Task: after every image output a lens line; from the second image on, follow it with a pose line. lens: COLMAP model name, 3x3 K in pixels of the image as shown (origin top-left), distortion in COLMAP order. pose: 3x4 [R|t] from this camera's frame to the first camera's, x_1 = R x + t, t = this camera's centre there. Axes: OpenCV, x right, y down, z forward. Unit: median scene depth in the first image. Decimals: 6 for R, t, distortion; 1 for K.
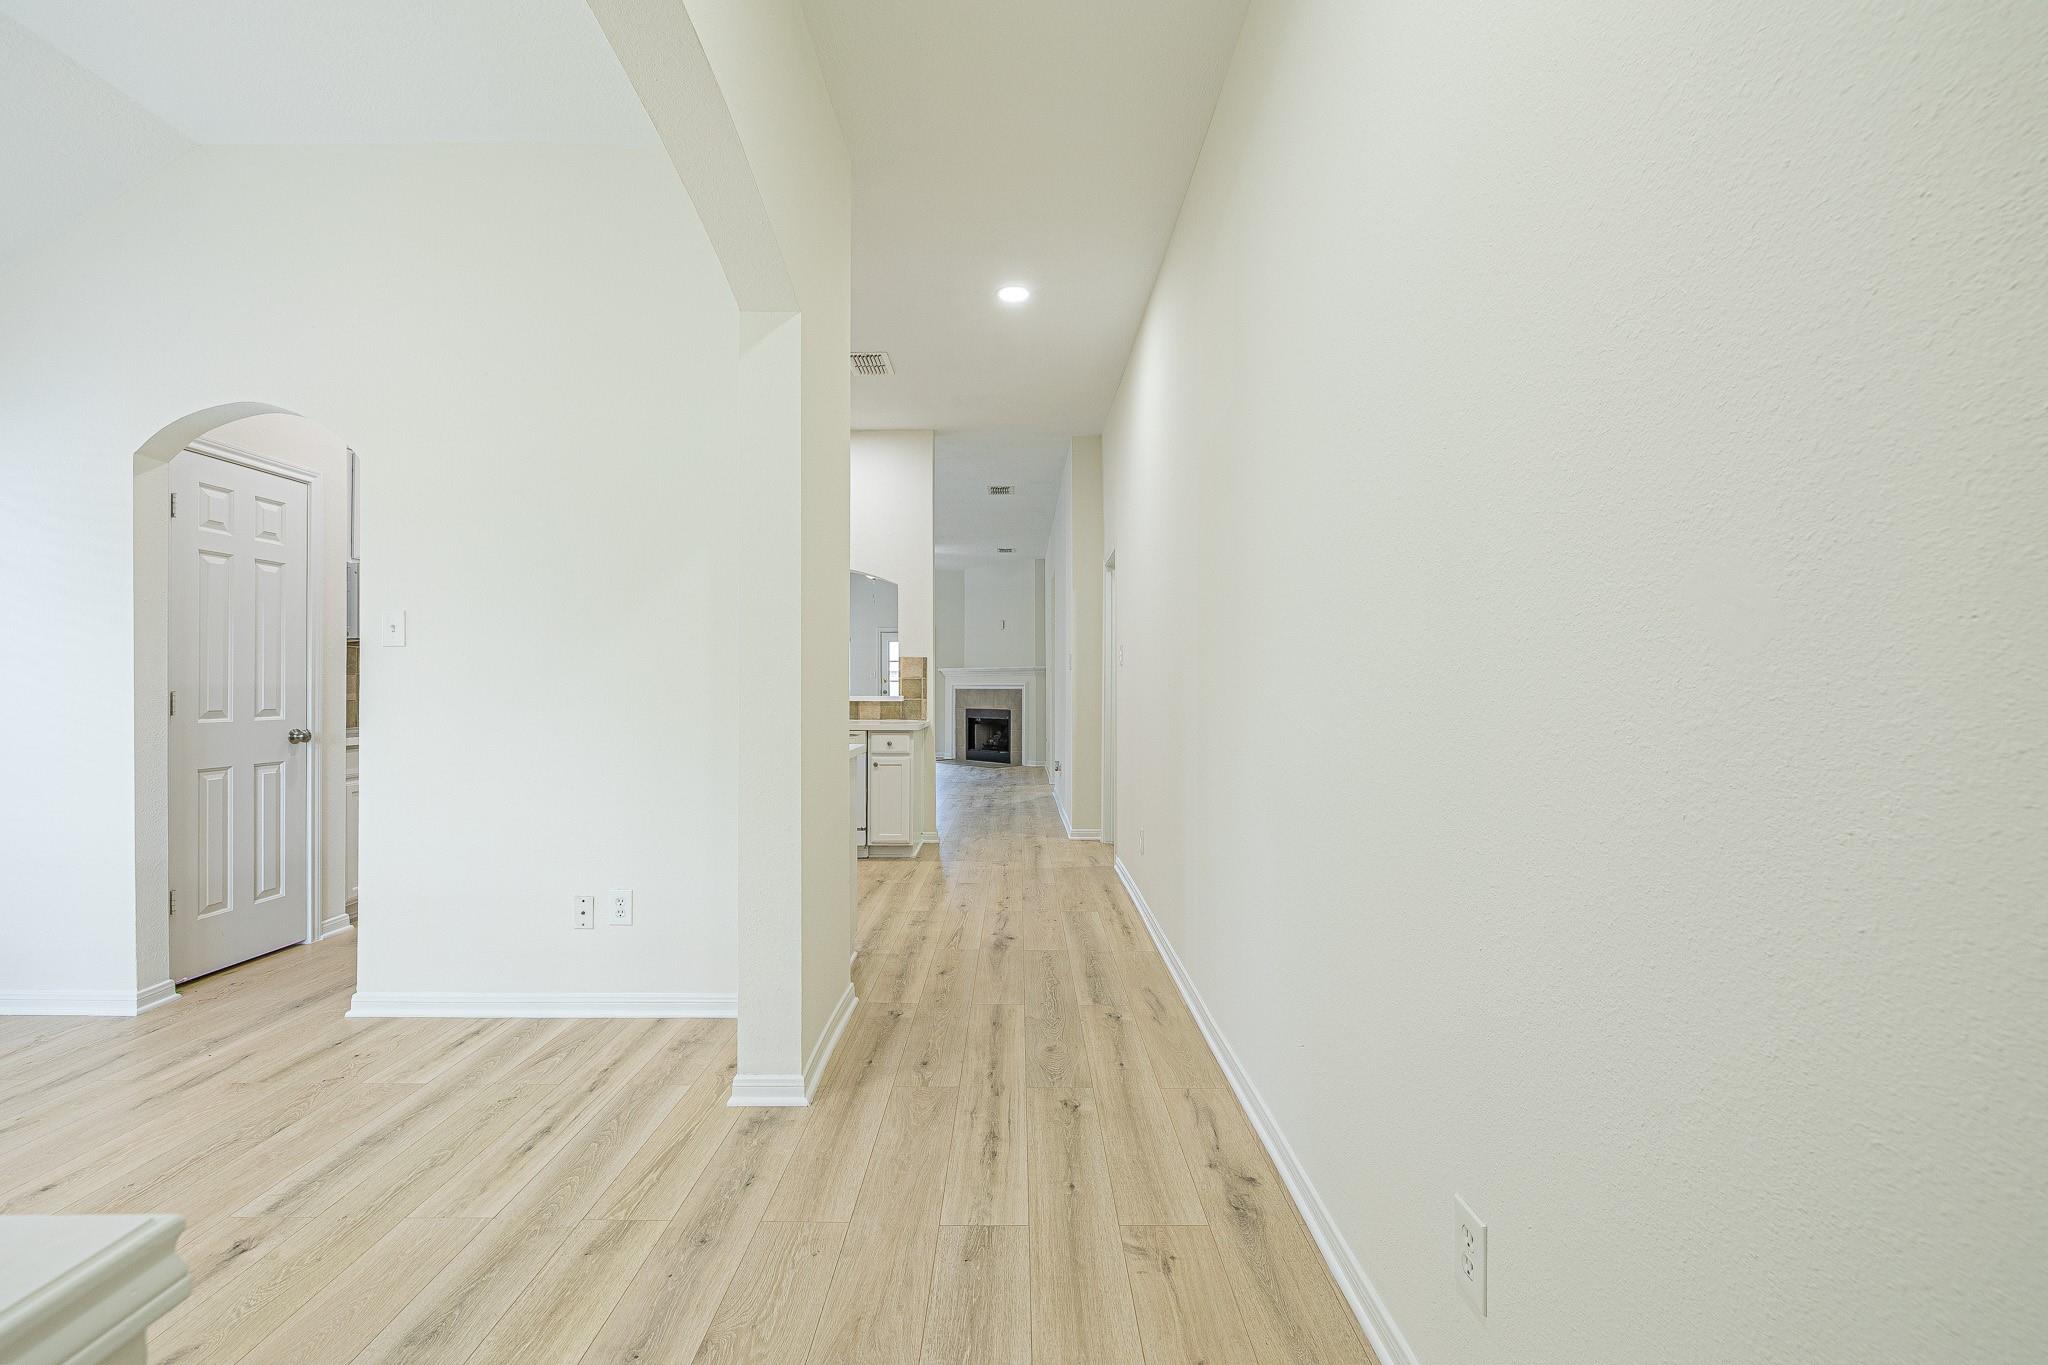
lens RADIAL K [[863.0, 0, 1014.1], [0, 863.0, 681.8], [0, 0, 1]] dist [-0.000241, -0.000370]
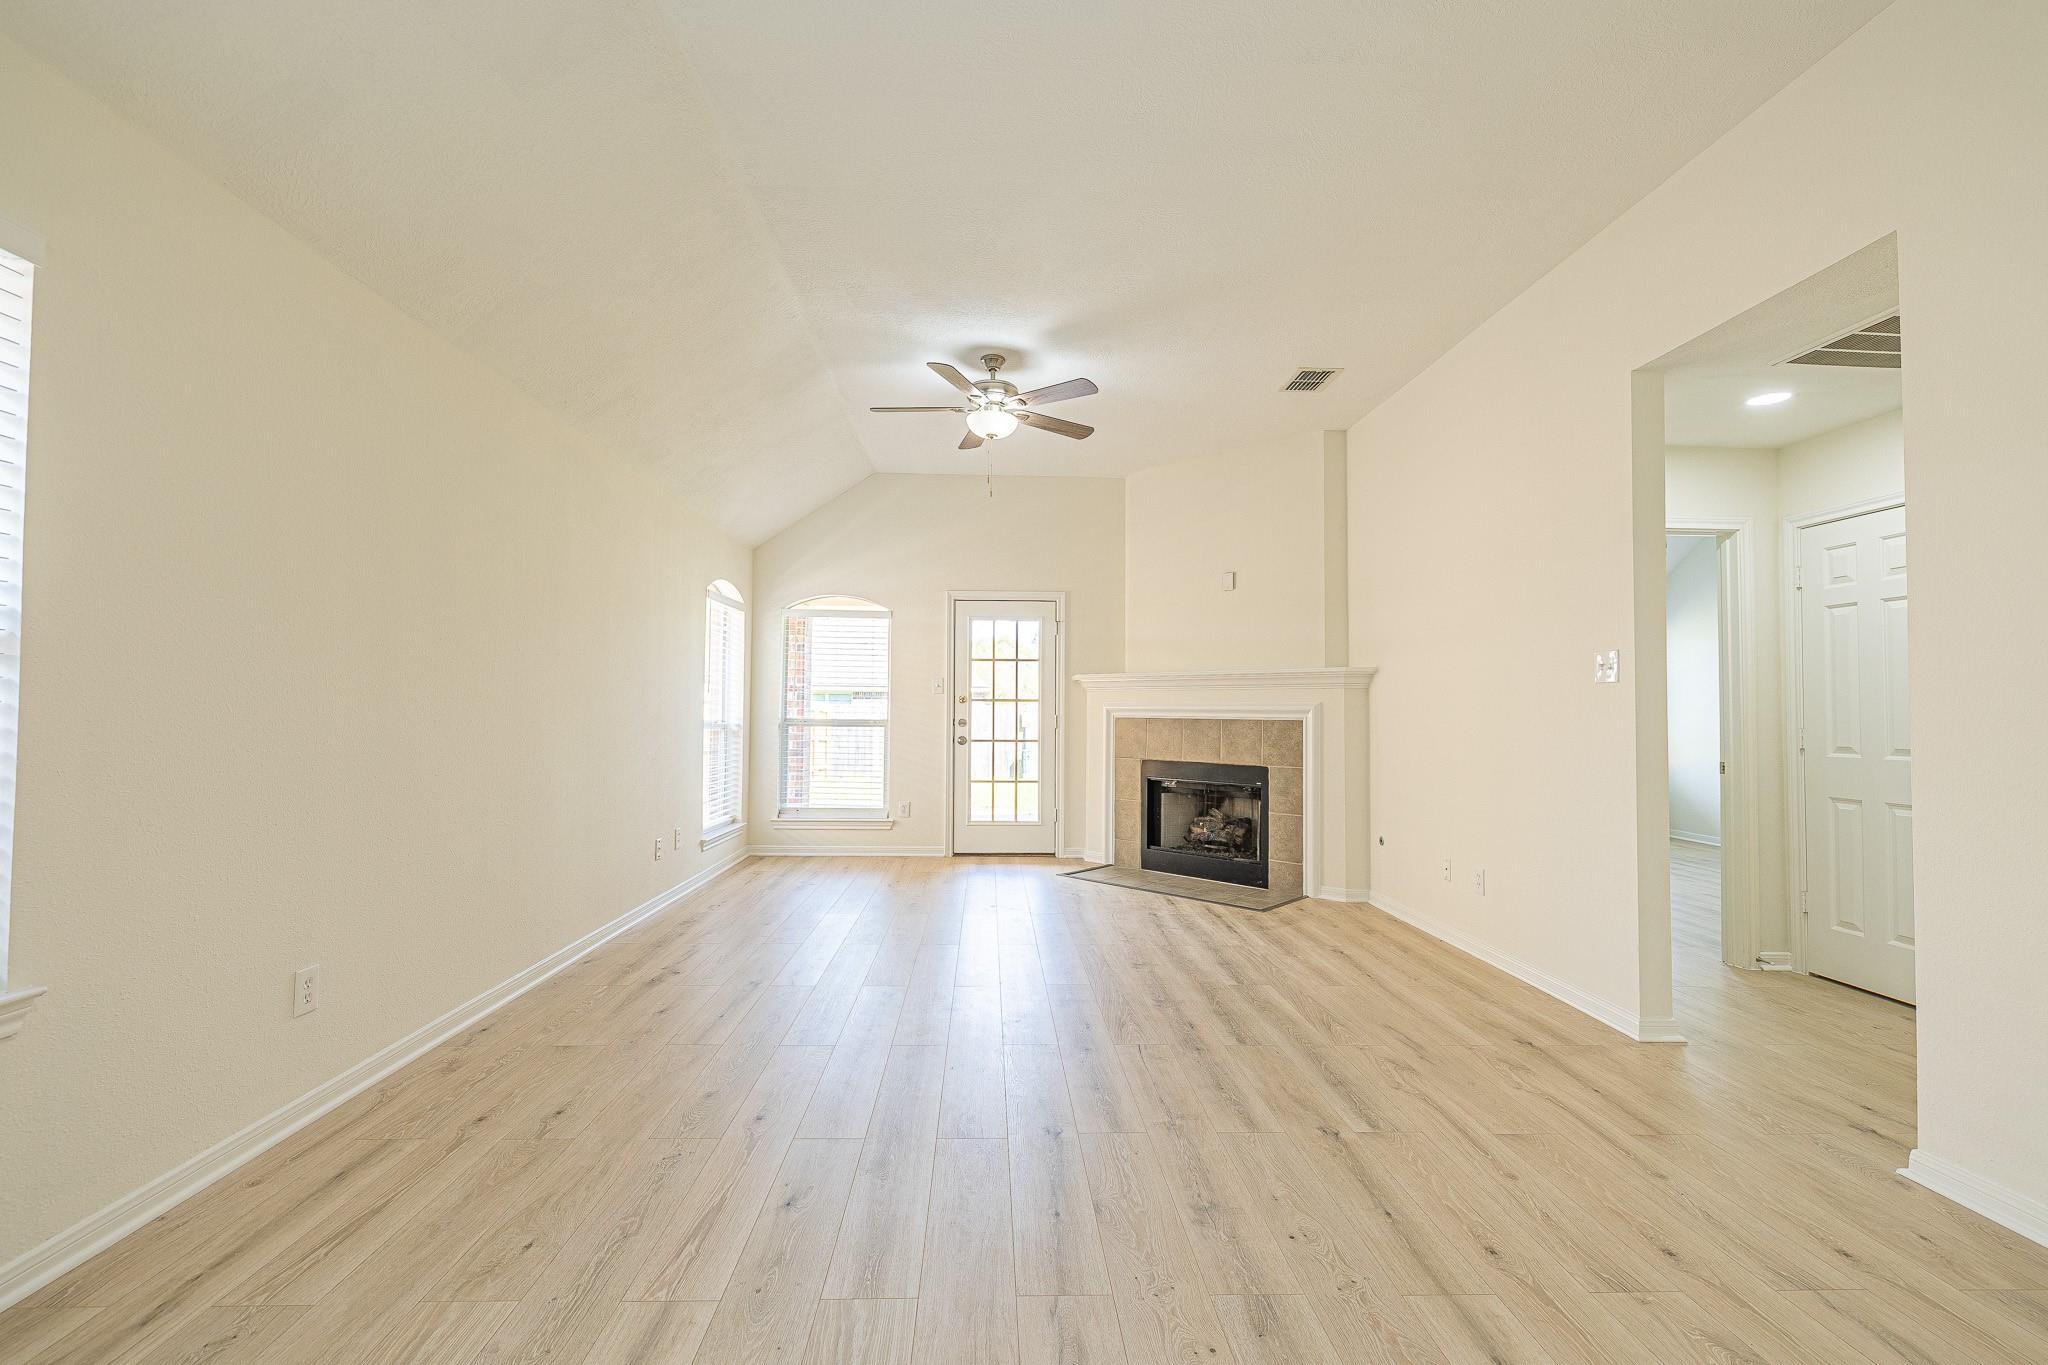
lens RADIAL K [[864.8, 0, 1014.3], [0, 864.8, 682.6], [0, 0, 1]] dist [0.002378, -0.000204]
pose [[0.999341, 0.009895, 0.034919, -0.559367], [-0.008889, 0.999544, -0.028853, 0.012957], [-0.035188, 0.028524, 0.998974, 2.078785]]
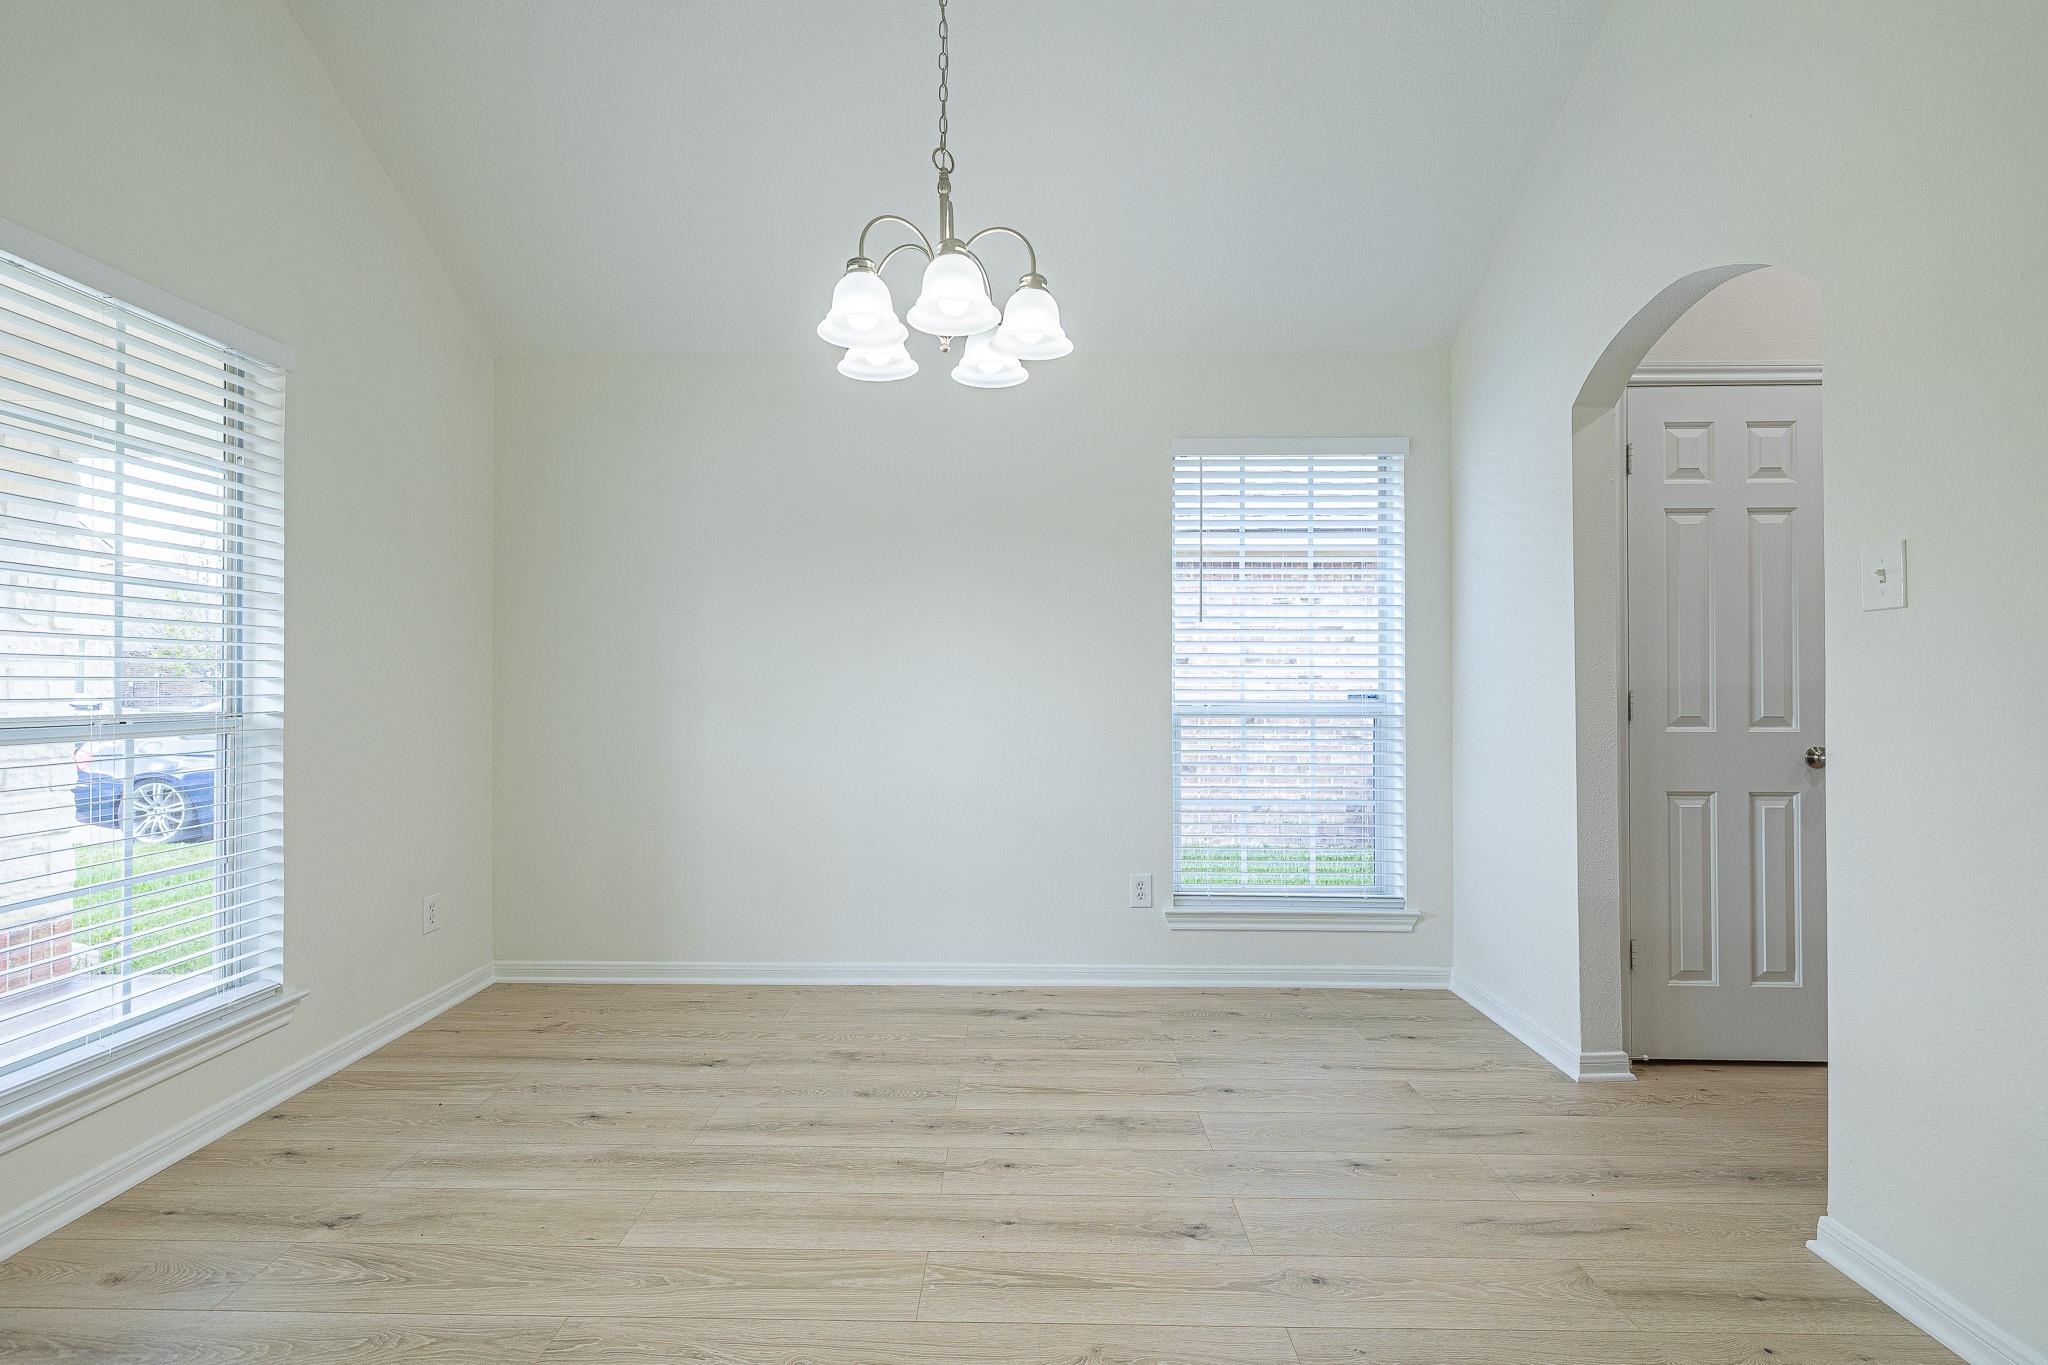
lens RADIAL K [[864.8, 0, 1014.3], [0, 864.8, 682.6], [0, 0, 1]] dist [0.002378, -0.000204]
pose [[-0.009500, -0.004734, -0.999944, -0.153046], [0.007339, 0.999962, -0.004804, 0.002669], [0.999928, -0.007384, -0.009465, 0.403548]]
